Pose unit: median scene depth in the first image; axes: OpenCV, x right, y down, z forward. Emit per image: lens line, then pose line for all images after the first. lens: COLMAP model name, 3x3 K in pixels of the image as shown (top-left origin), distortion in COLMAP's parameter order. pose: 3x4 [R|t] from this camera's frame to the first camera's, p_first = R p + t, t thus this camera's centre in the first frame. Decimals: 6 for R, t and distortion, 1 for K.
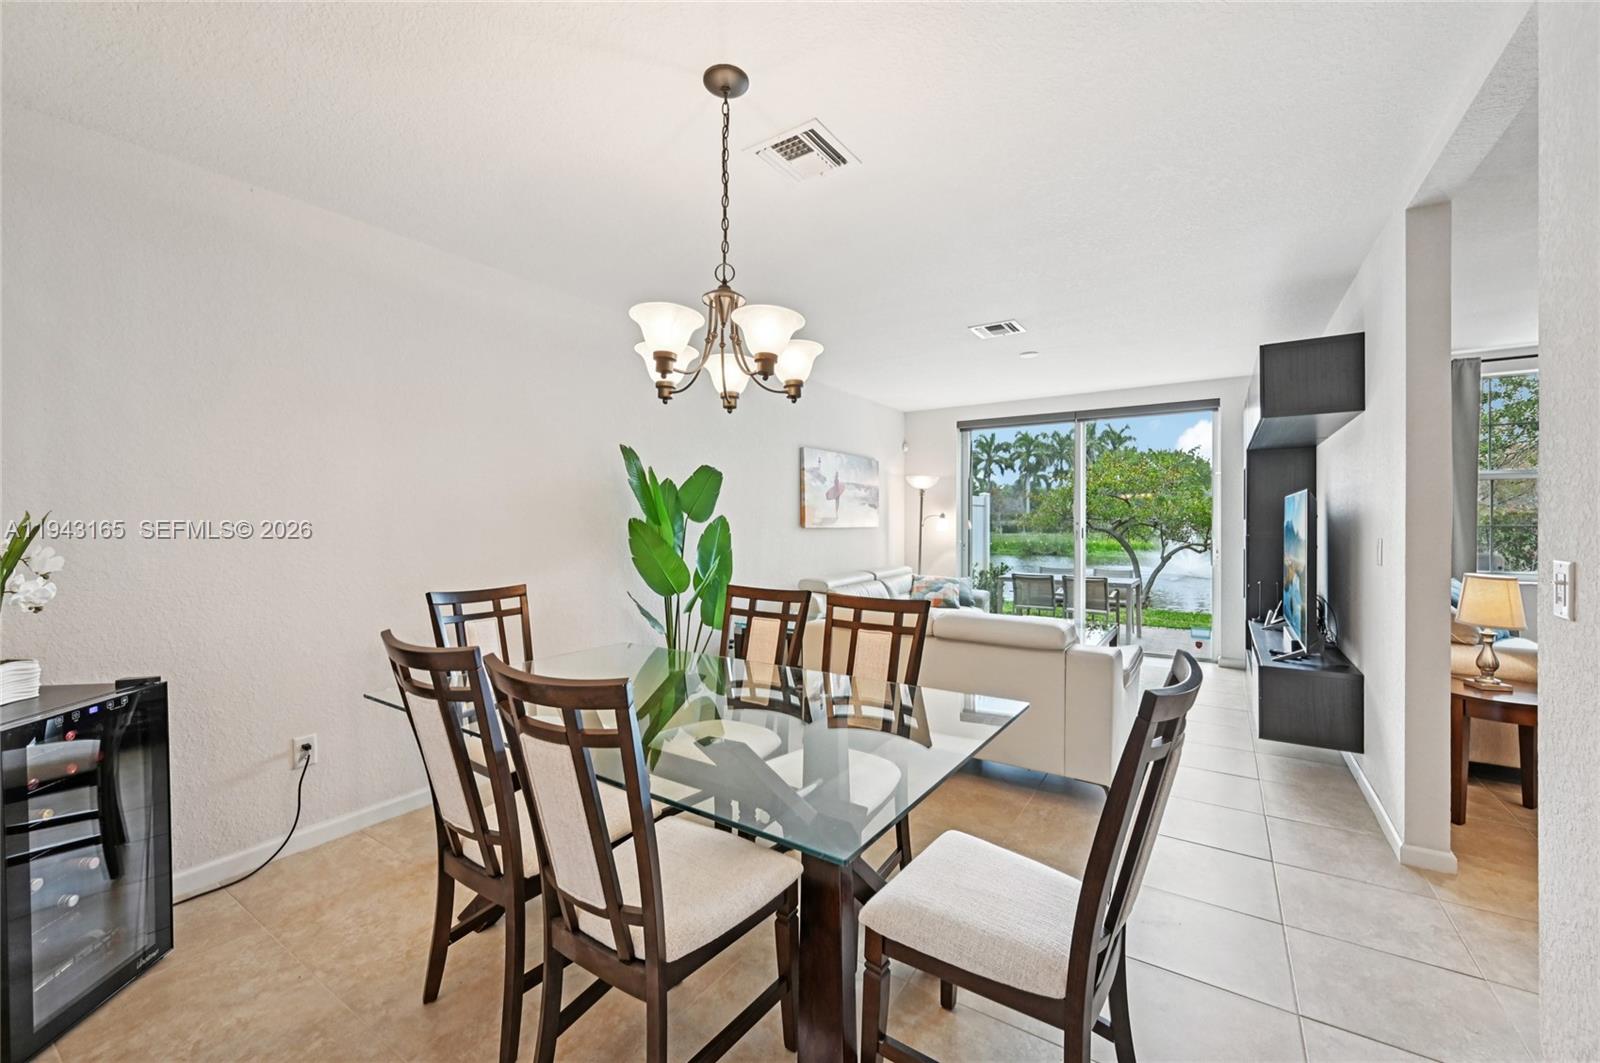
lens RADIAL K [[633.2, 0, 800.8], [0, 633.2, 518.8], [0, 0, 1]] dist [-0.000417, 0.000338]
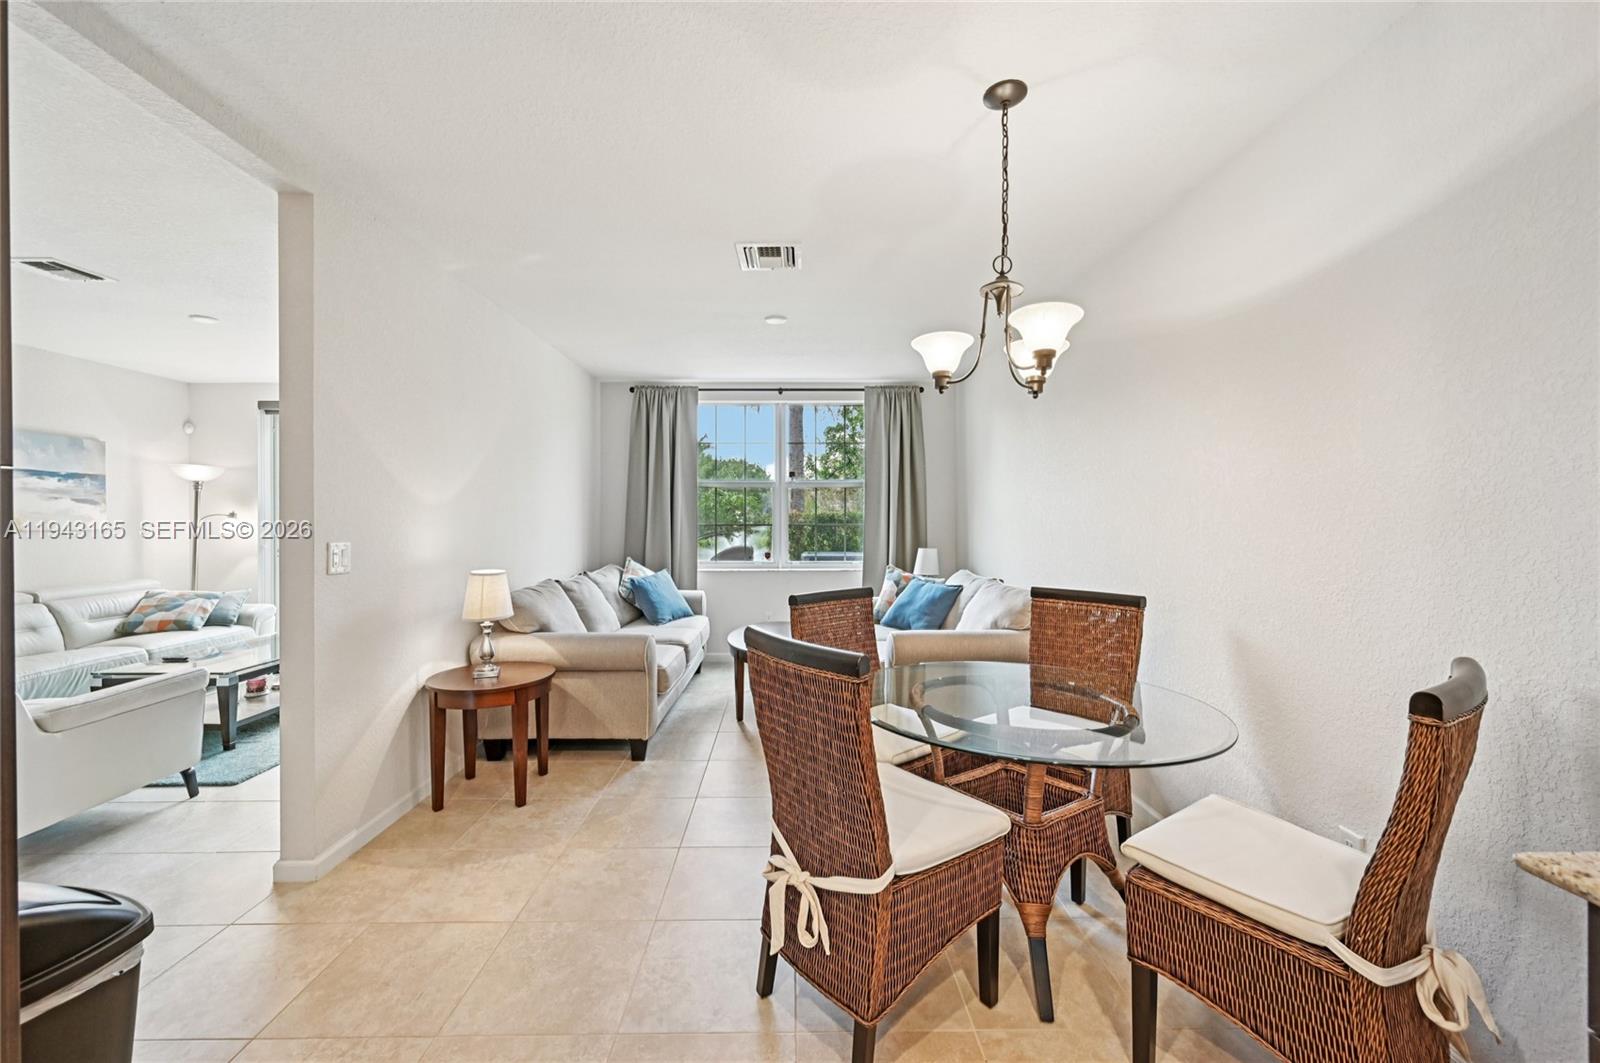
lens RADIAL K [[633.2, 0, 800.8], [0, 633.2, 518.8], [0, 0, 1]] dist [-0.000417, 0.000338]
pose [[0.826752, 0.002704, 0.562560, 0.402173], [-0.000795, 0.999993, -0.003639, 0.002652], [-0.562566, 0.002561, 0.826749, -0.088137]]
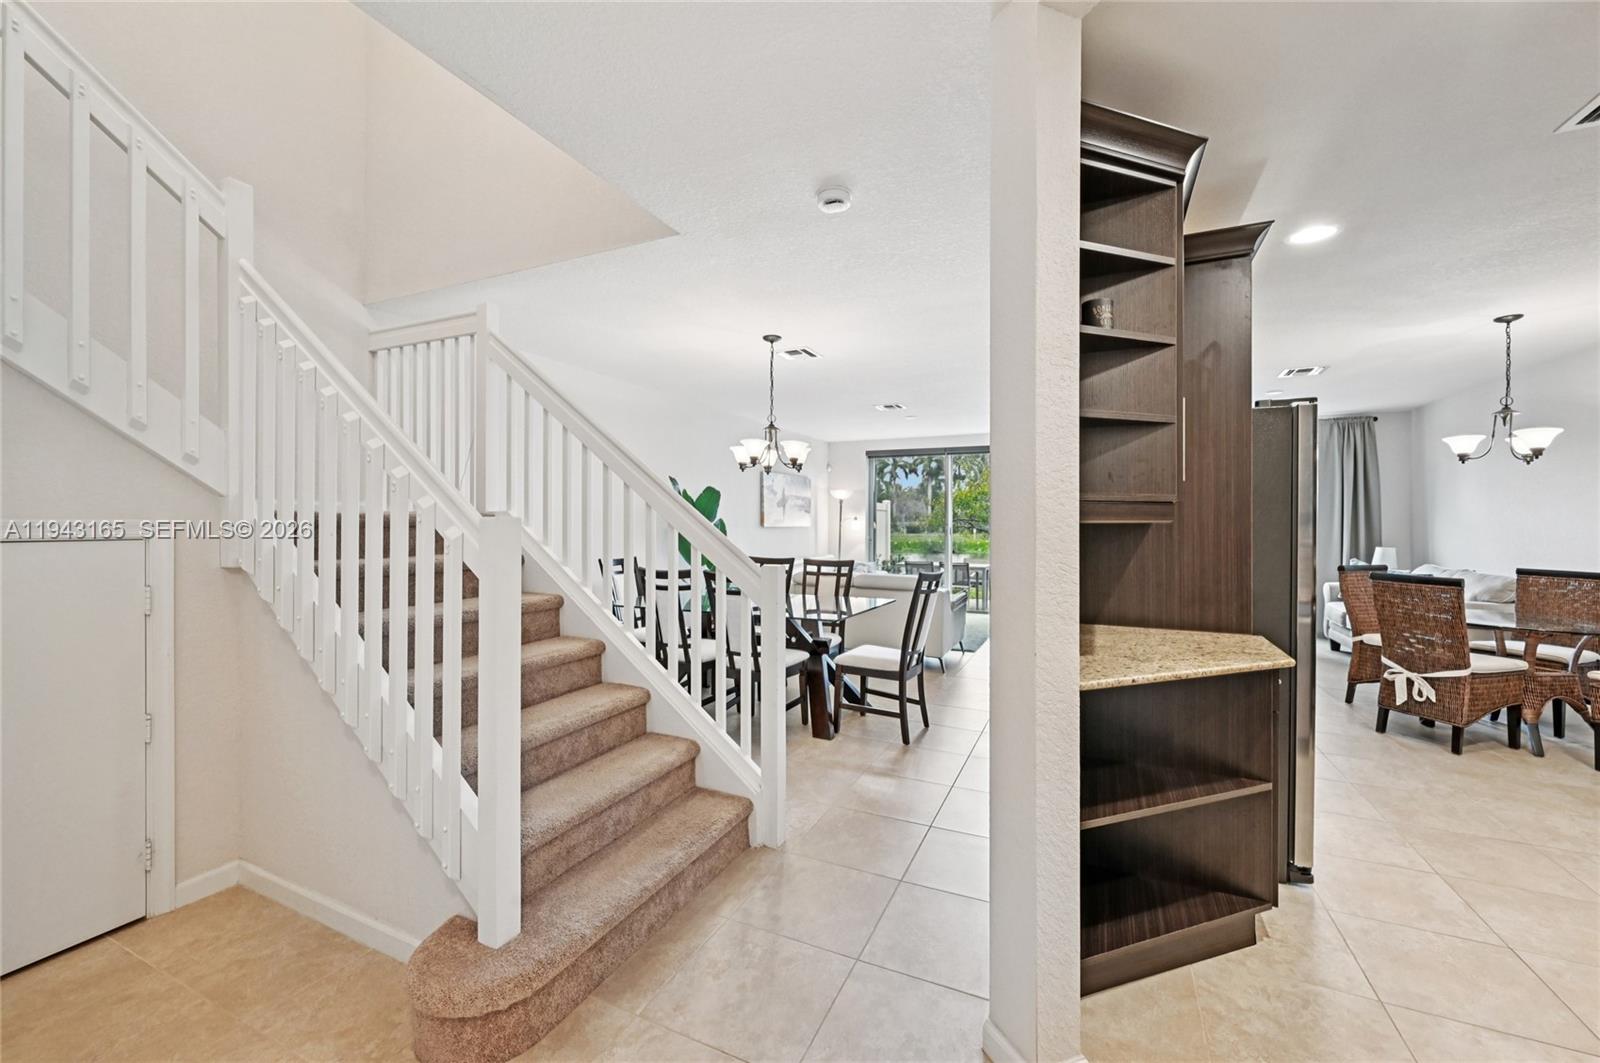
lens RADIAL K [[633.2, 0, 800.8], [0, 633.2, 518.8], [0, 0, 1]] dist [-0.000417, 0.000338]
pose [[0.990029, 0.003794, 0.140813, -0.100317], [-0.003670, 0.999993, -0.001138, -0.002633], [-0.140816, 0.000610, 0.990036, -0.396748]]
